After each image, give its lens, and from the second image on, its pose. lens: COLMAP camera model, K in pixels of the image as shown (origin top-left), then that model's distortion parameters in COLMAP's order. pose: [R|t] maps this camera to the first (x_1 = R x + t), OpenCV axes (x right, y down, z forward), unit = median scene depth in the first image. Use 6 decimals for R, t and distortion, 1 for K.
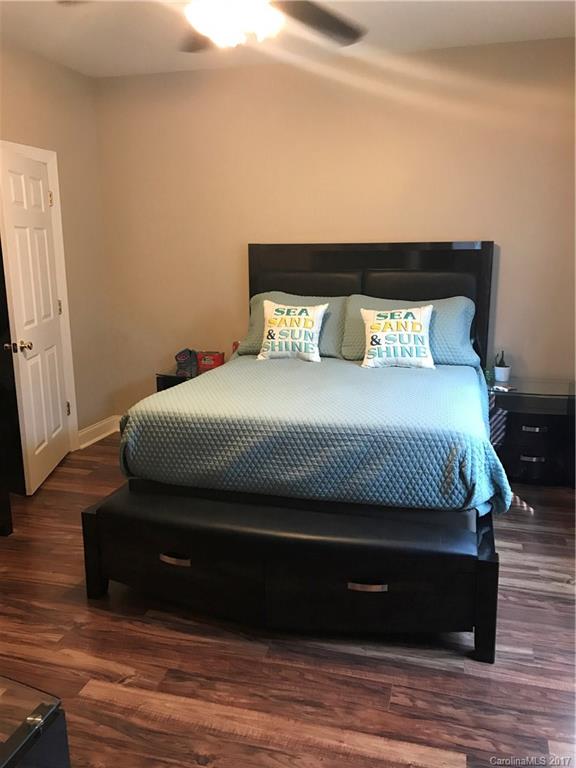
lens RADIAL K [[632.1, 0, 290.6], [0, 632.1, 376.4], [0, 0, 1]] dist [0.046307, -0.030074]
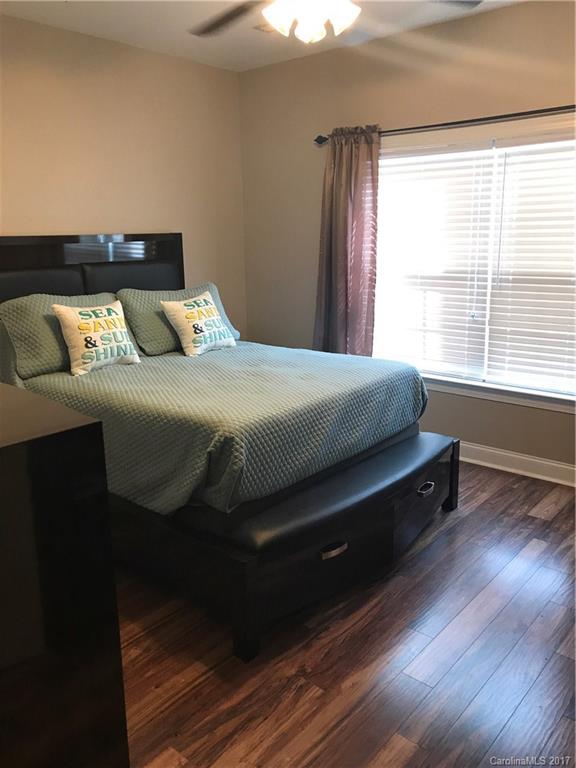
lens RADIAL K [[632.1, 0, 291.2], [0, 632.1, 390.5], [0, 0, 1]] dist [0.046307, -0.030074]
pose [[0.411559, -0.210599, 0.886717, -0.689947], [0.209286, 0.968774, 0.132950, -0.060788], [-0.887028, 0.130861, 0.442783, 0.402544]]
